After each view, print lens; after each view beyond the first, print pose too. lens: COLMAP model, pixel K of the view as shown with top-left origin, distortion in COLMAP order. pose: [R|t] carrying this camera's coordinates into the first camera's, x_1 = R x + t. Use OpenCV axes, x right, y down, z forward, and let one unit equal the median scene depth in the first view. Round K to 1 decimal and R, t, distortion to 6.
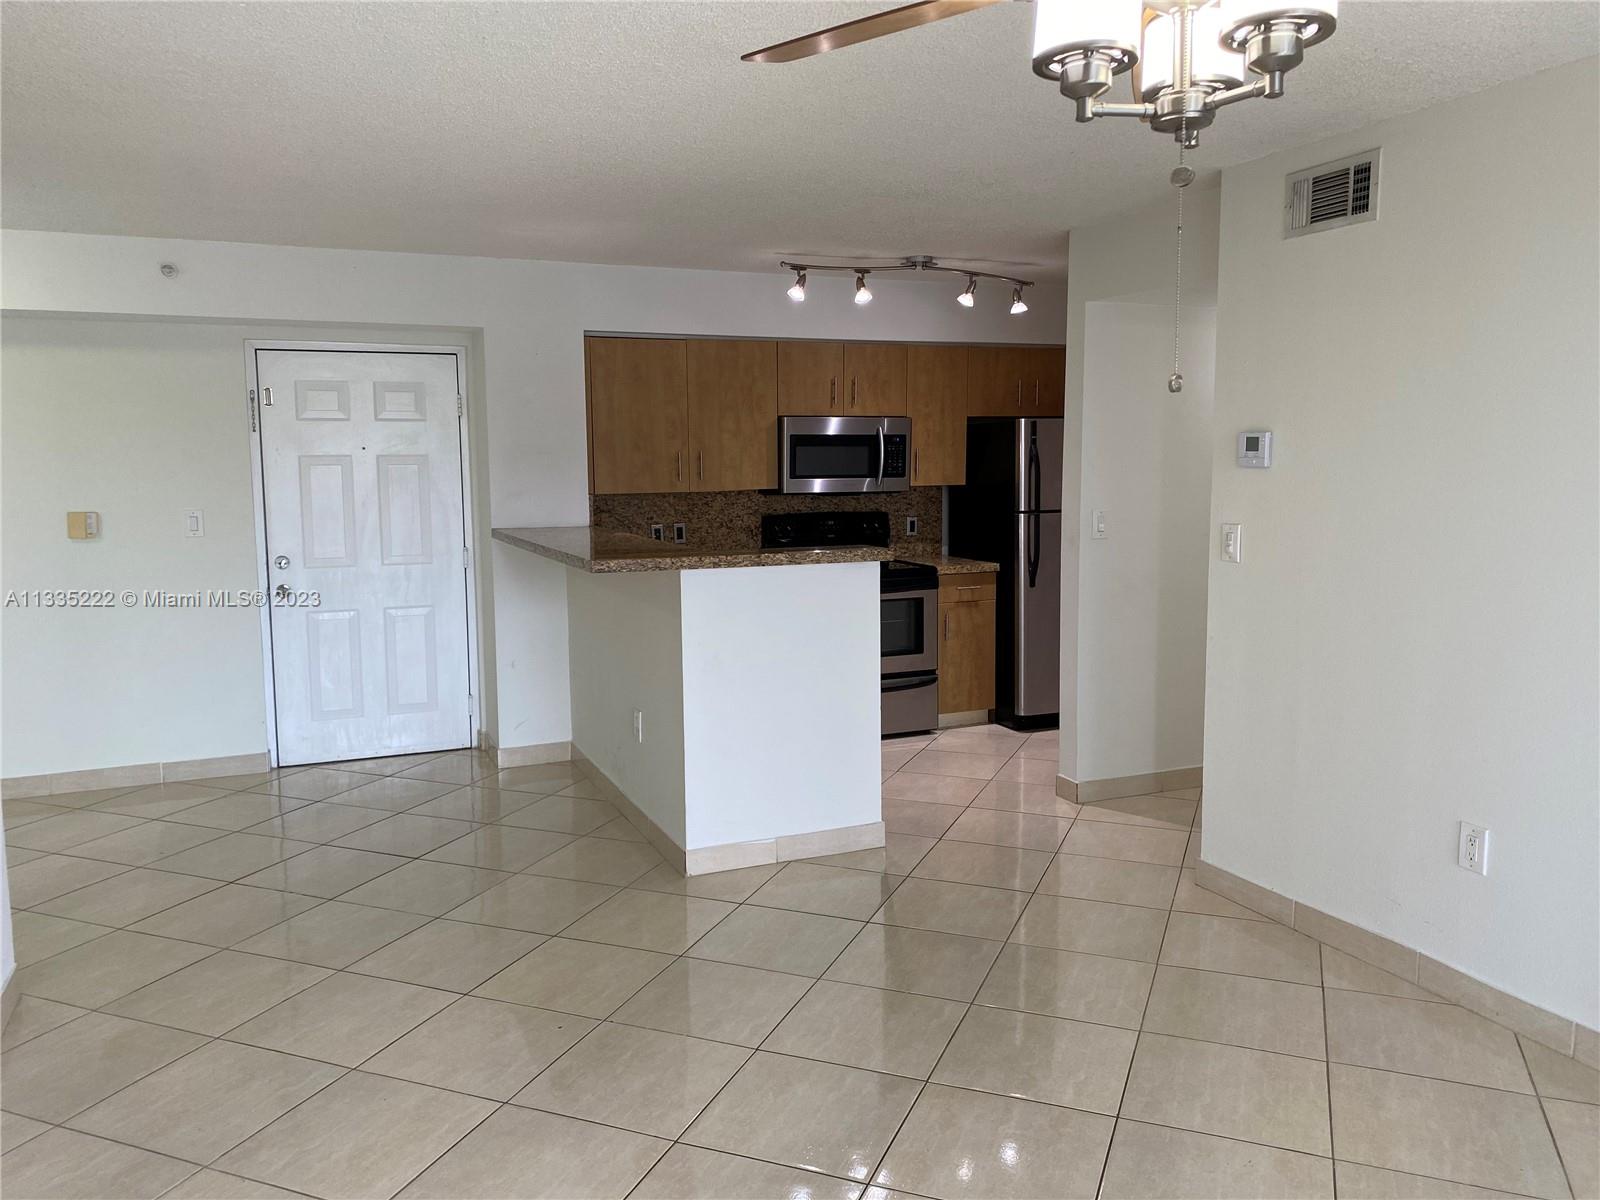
lens RADIAL K [[1195.2, 0, 785.9], [0, 1195.2, 601.4], [0, 0, 1]] dist [0.133793, -0.219926]
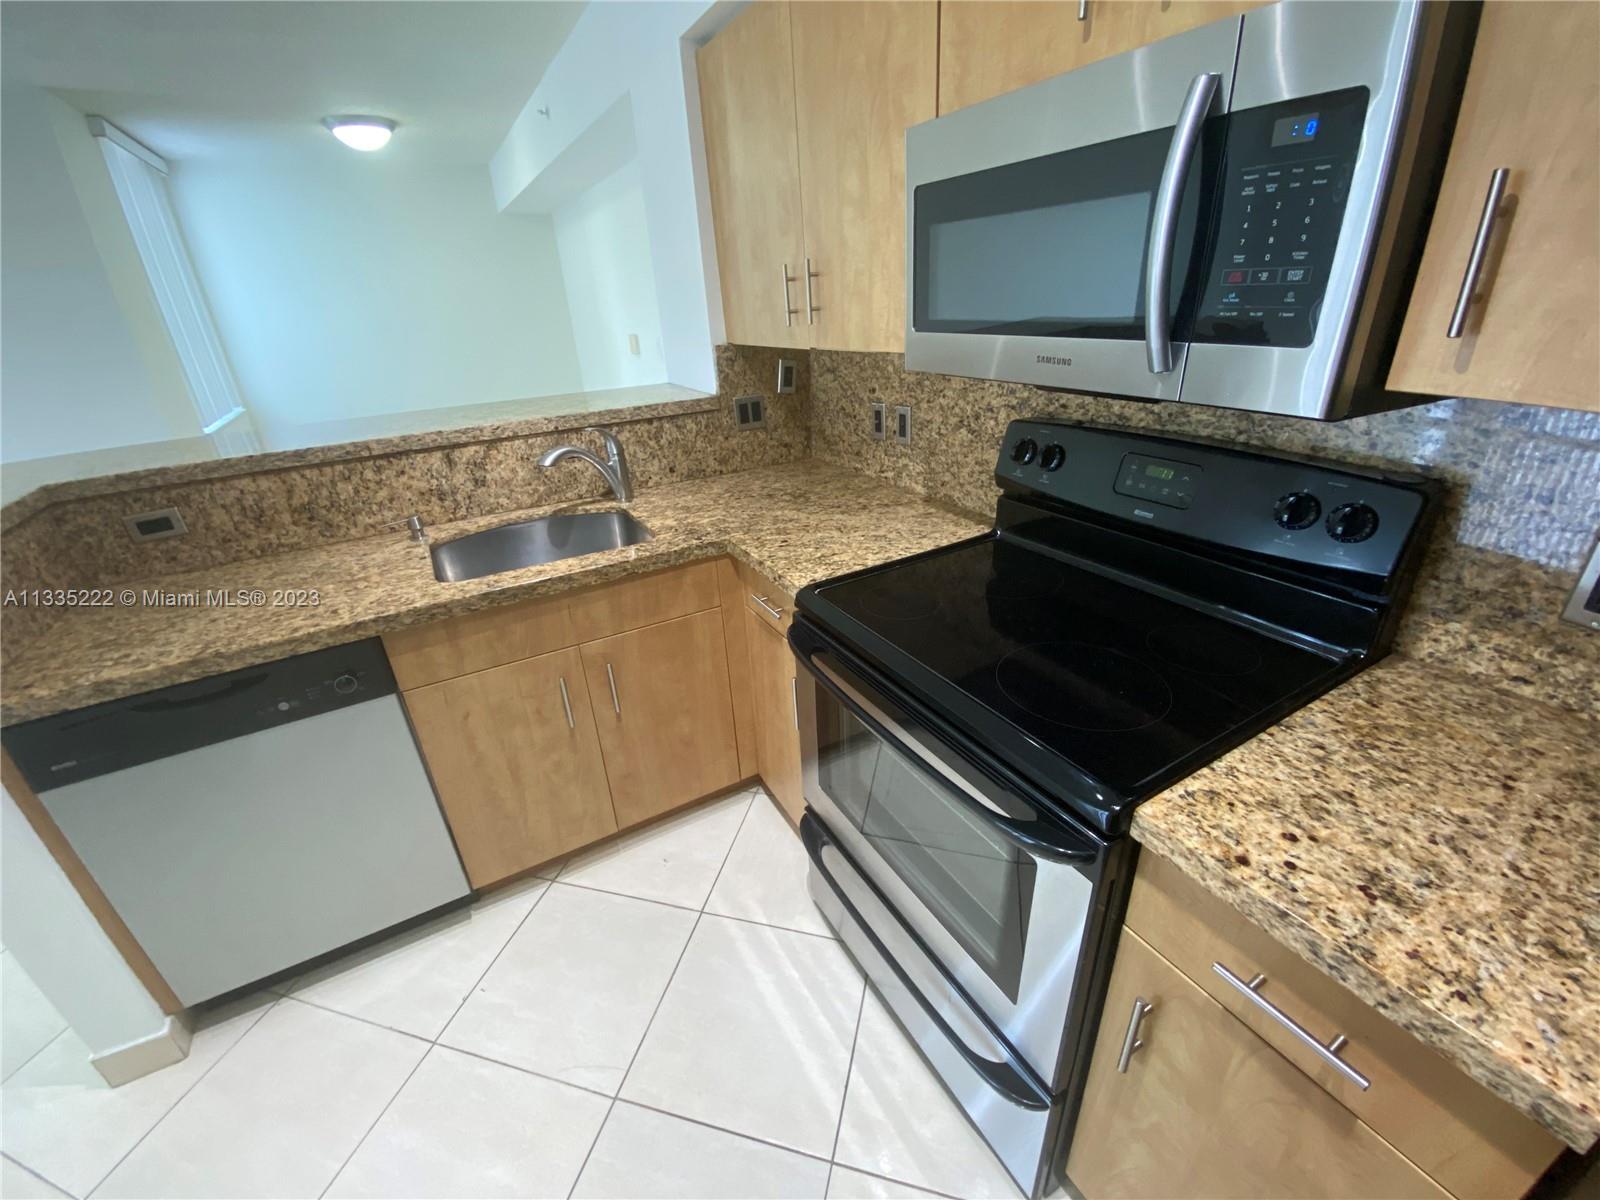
lens RADIAL K [[642.2, 0, 797.1], [0, 642.2, 601.4], [0, 0, 1]] dist [0.031938, -0.027390]
pose [[0.120714, 0.430175, -0.894638, 0.210532], [-0.073544, 0.902628, 0.424093, -0.108887], [0.989959, 0.014601, 0.140597, 0.940199]]
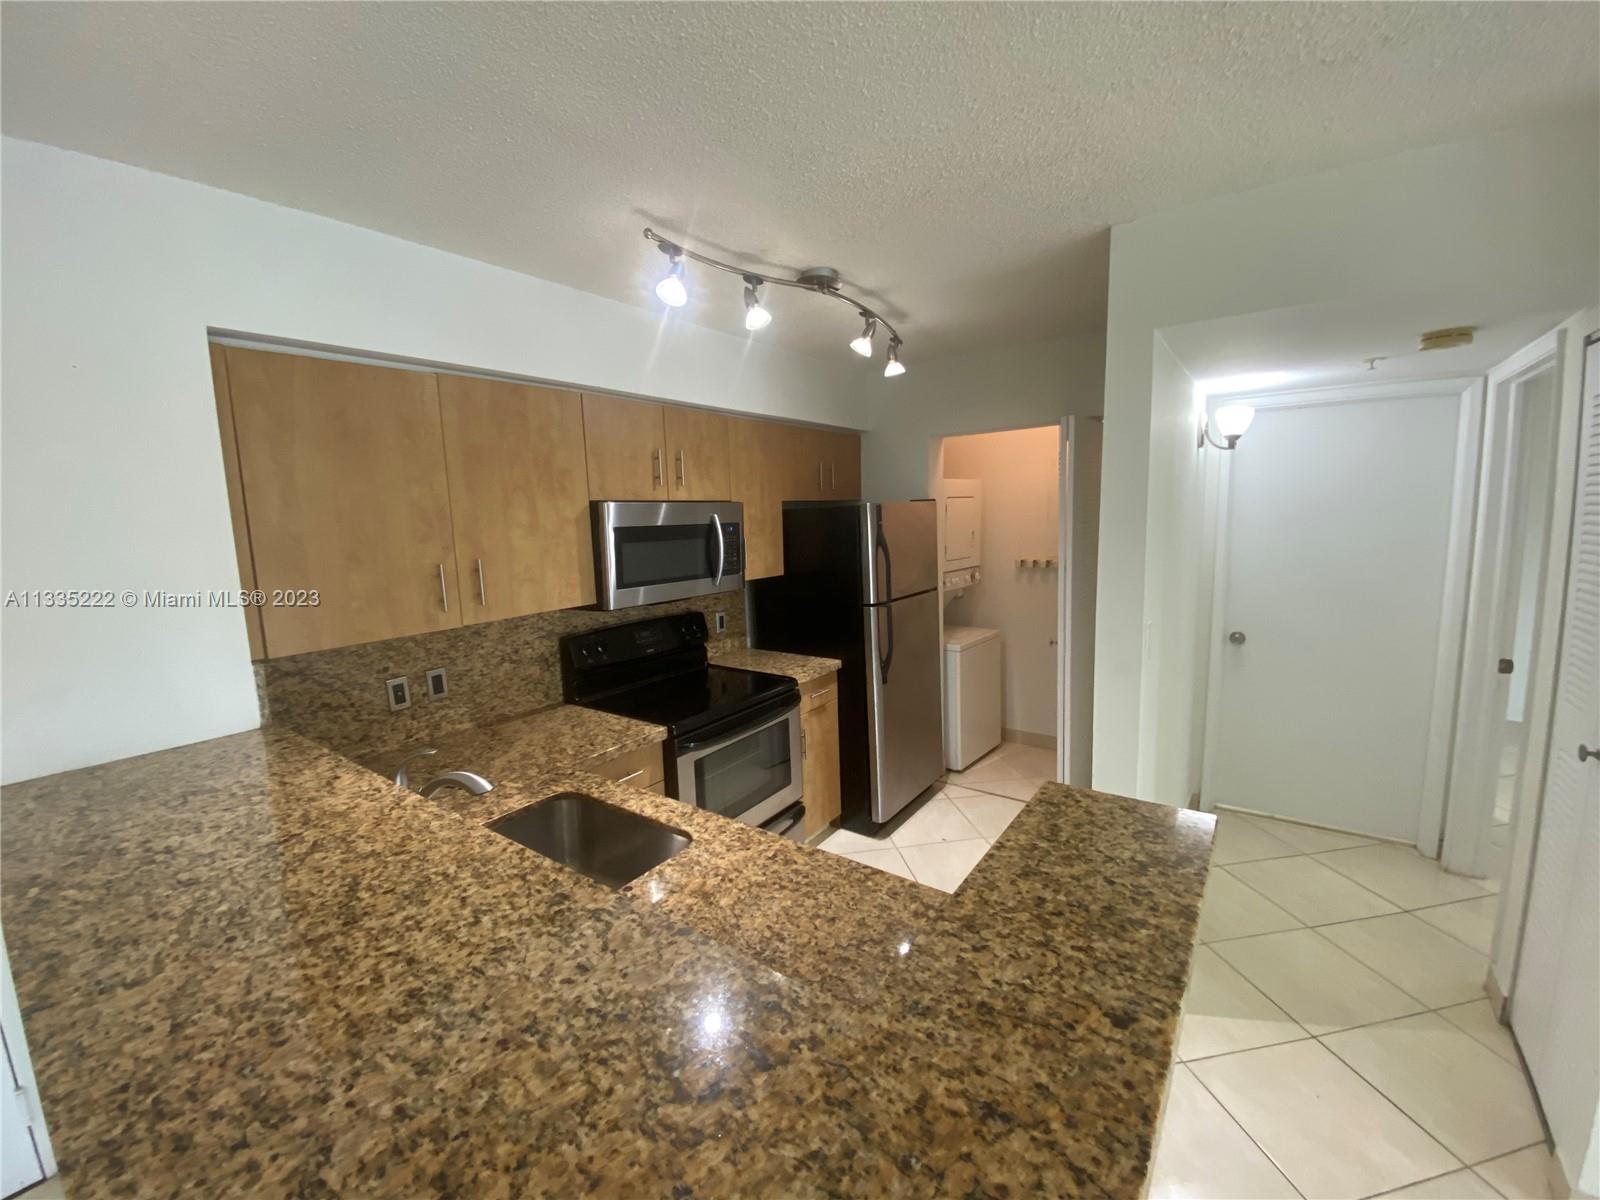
lens RADIAL K [[642.2, 0, 797.1], [0, 642.2, 601.4], [0, 0, 1]] dist [0.031938, -0.027390]
pose [[0.857277, -0.091144, 0.506724, -0.098322], [0.090890, 0.995540, 0.025298, -0.095428], [-0.506769, 0.024369, 0.861737, 0.618919]]
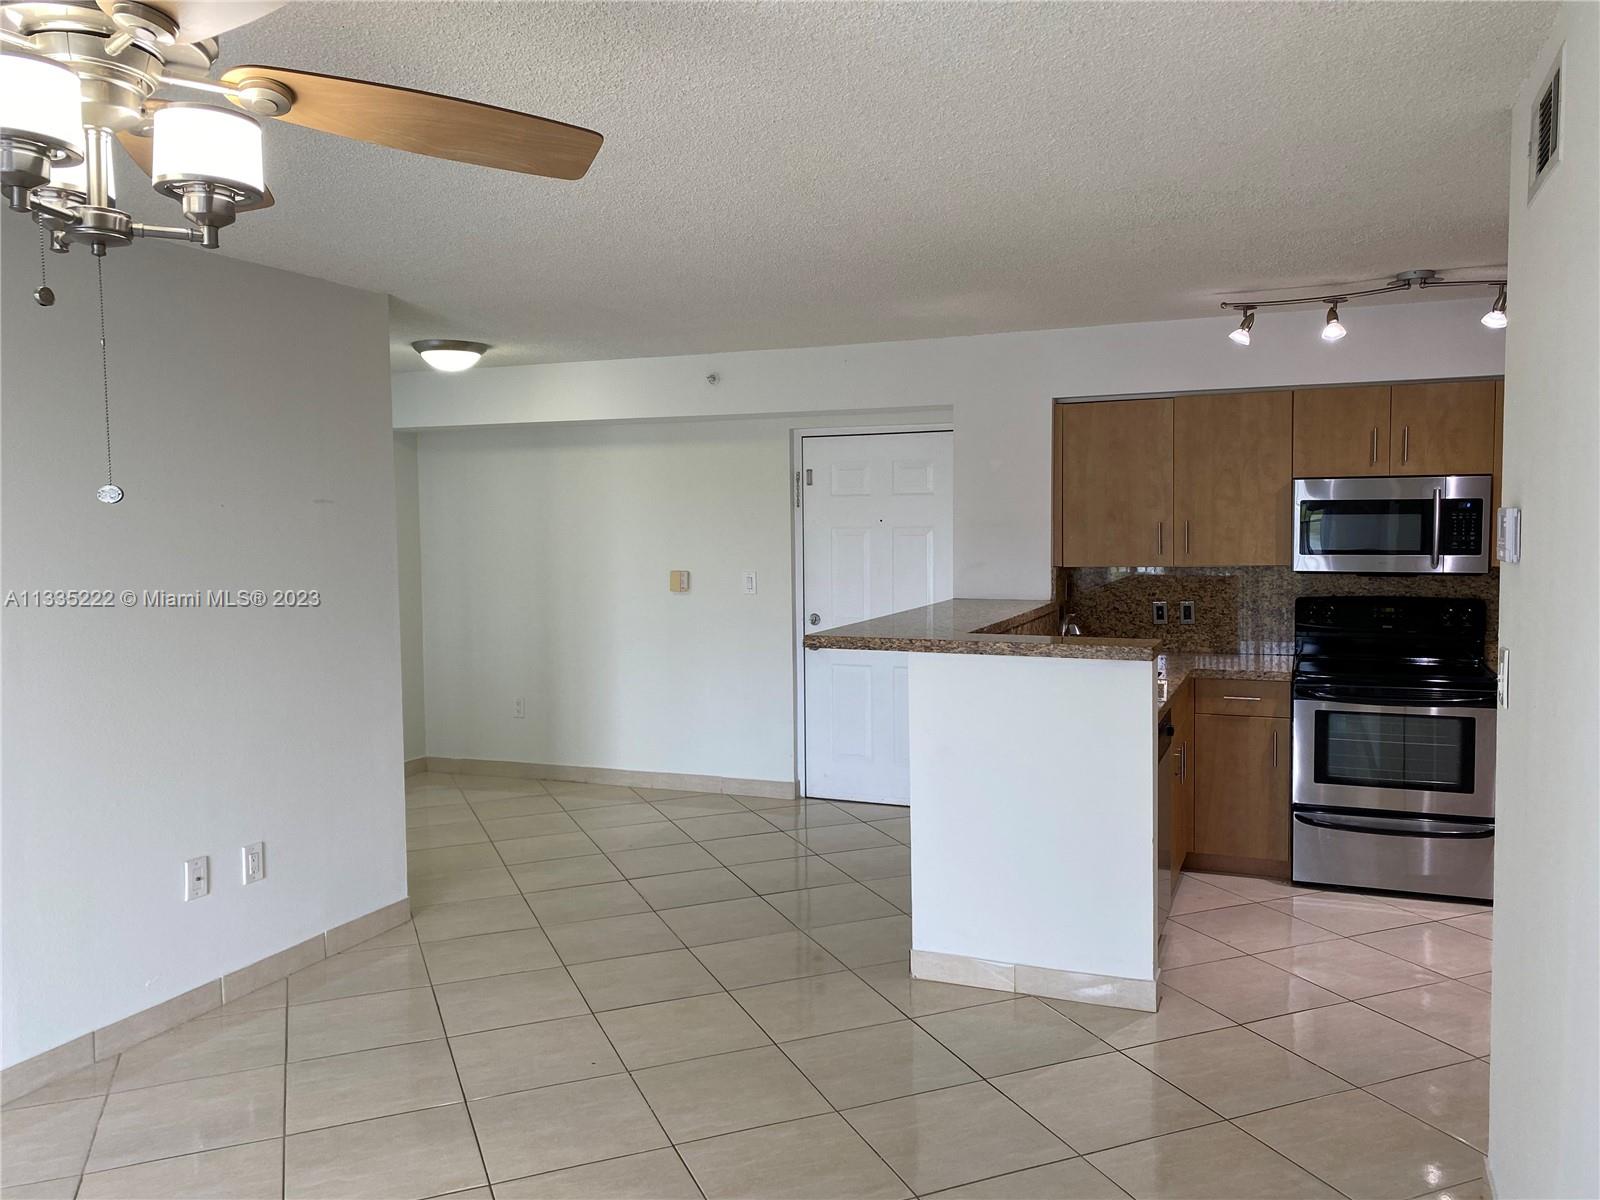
lens RADIAL K [[1204.3, 0, 800.0], [0, 1204.3, 600.0], [0, 0, 1]] dist [0.011067, -0.002705]
pose [[0.699111, 0.048821, -0.713344, 0.356264], [-0.083165, 0.996447, -0.013309, -0.031498], [0.710160, 0.068630, 0.700687, 0.178769]]
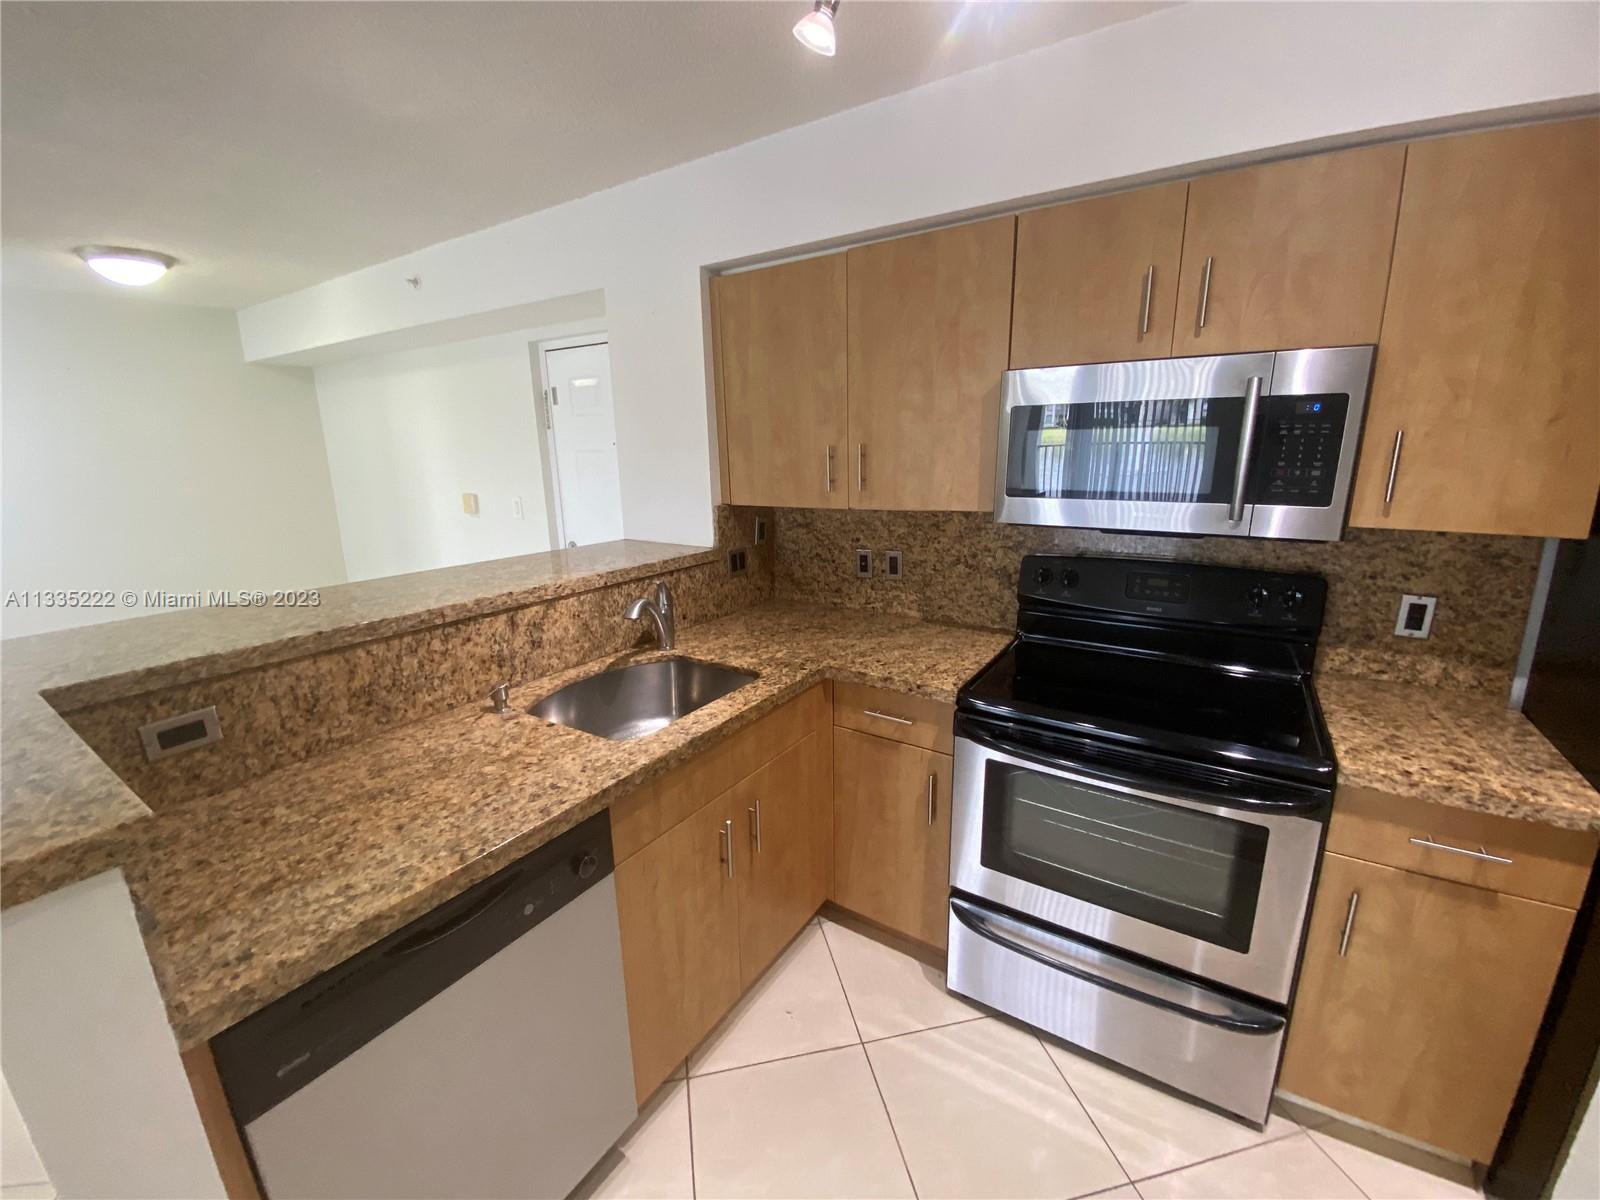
lens RADIAL K [[642.2, 0, 797.1], [0, 642.2, 601.4], [0, 0, 1]] dist [0.031938, -0.027390]
pose [[0.562628, 0.192659, -0.803948, 0.185082], [-0.094417, 0.981078, 0.169031, -0.096445], [0.821301, -0.019195, 0.570173, 0.768066]]
